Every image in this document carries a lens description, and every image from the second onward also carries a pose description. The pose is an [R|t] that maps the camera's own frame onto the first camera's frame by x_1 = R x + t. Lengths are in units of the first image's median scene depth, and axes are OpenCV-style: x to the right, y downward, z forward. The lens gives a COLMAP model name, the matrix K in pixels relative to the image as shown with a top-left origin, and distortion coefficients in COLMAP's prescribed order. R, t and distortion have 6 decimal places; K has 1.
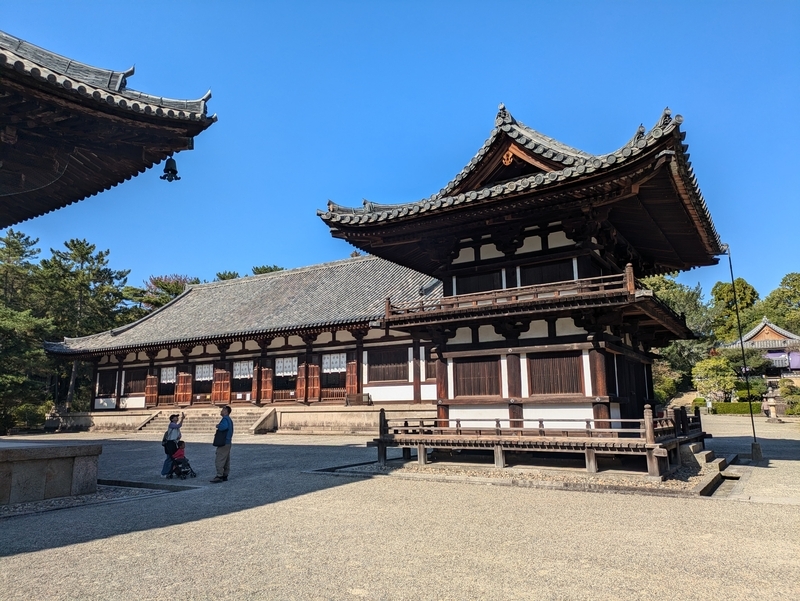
lens RADIAL K [[586.0, 0, 394.9], [0, 586.0, 301.9], [0, 0, 1]] dist [0.034014, -0.009456]
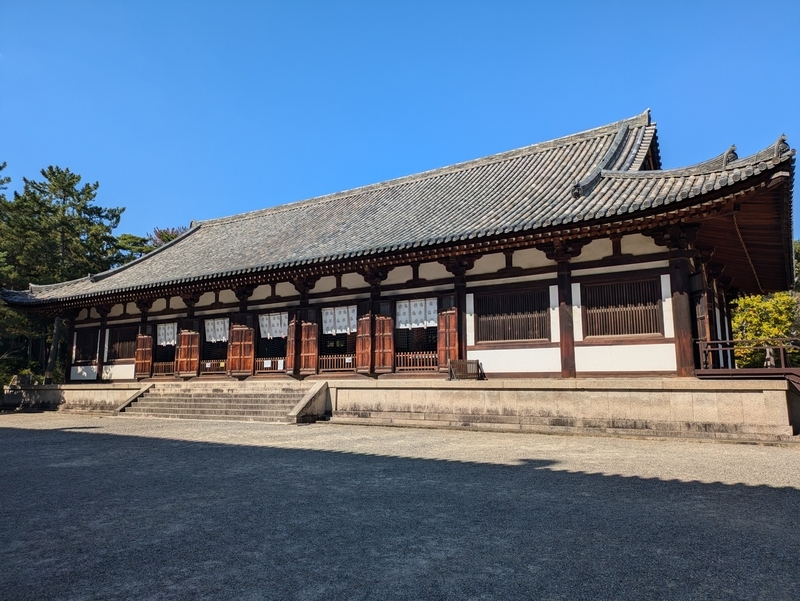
lens RADIAL K [[586.0, 0, 393.9], [0, 586.0, 298.0], [0, 0, 1]] dist [0.034014, -0.009456]
pose [[0.999711, 0.008928, -0.022301, -0.097838], [-0.008170, 0.999394, 0.033837, 0.056593], [0.022589, -0.033645, 0.999179, 0.307735]]
